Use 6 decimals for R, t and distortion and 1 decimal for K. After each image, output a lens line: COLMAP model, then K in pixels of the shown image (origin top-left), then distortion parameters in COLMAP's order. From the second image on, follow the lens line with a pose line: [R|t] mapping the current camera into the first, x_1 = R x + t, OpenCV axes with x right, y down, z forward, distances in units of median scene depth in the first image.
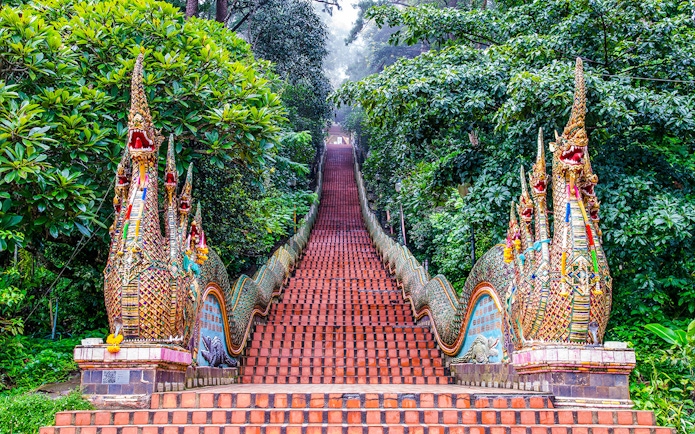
lens RADIAL K [[555.7, 0, 346.9], [0, 555.7, 216.6], [0, 0, 1]] dist [0.005133, 0.003543]
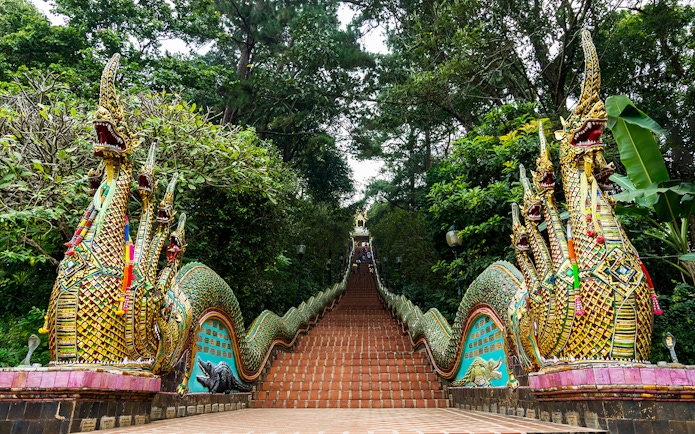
lens RADIAL K [[394.3, 0, 348.6], [0, 394.3, 217.6], [0, 0, 1]] dist [-0.000658, -0.002658]
pose [[0.999397, -0.020812, -0.027811, 0.044165], [0.016539, 0.989162, -0.145895, 0.096380], [0.030546, 0.145347, 0.988909, 0.383392]]
